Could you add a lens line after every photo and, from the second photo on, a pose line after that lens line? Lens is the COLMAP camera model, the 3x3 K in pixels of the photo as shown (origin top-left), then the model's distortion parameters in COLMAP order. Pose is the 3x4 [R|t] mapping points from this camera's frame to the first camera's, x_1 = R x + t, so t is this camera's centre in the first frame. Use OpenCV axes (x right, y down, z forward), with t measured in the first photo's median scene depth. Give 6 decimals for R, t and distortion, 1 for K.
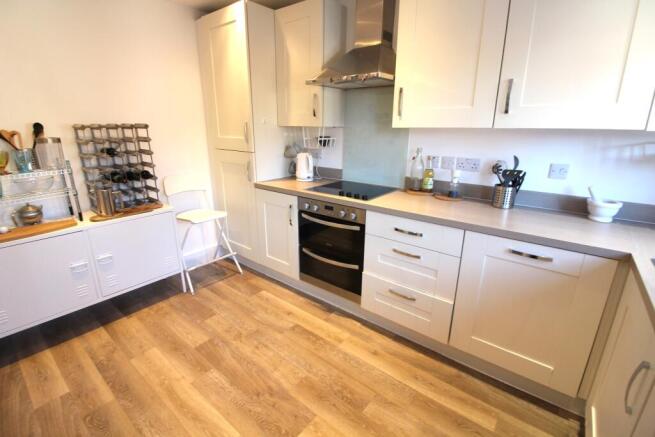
lens RADIAL K [[302.9, 0, 323.2], [0, 302.9, 214.4], [0, 0, 1]] dist [0.002018, -0.013484]
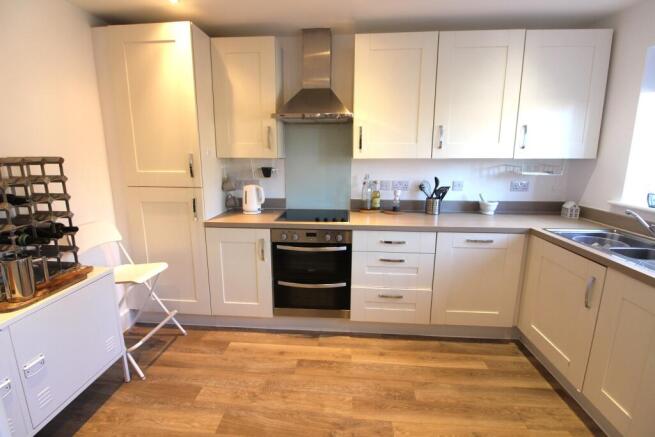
lens RADIAL K [[302.9, 0, 323.2], [0, 302.9, 214.4], [0, 0, 1]] dist [0.002018, -0.013484]
pose [[0.821029, -0.113022, 0.559587, -0.536535], [0.163063, 0.985799, -0.040142, -0.042678], [-0.547103, 0.124206, 0.827799, 0.110067]]
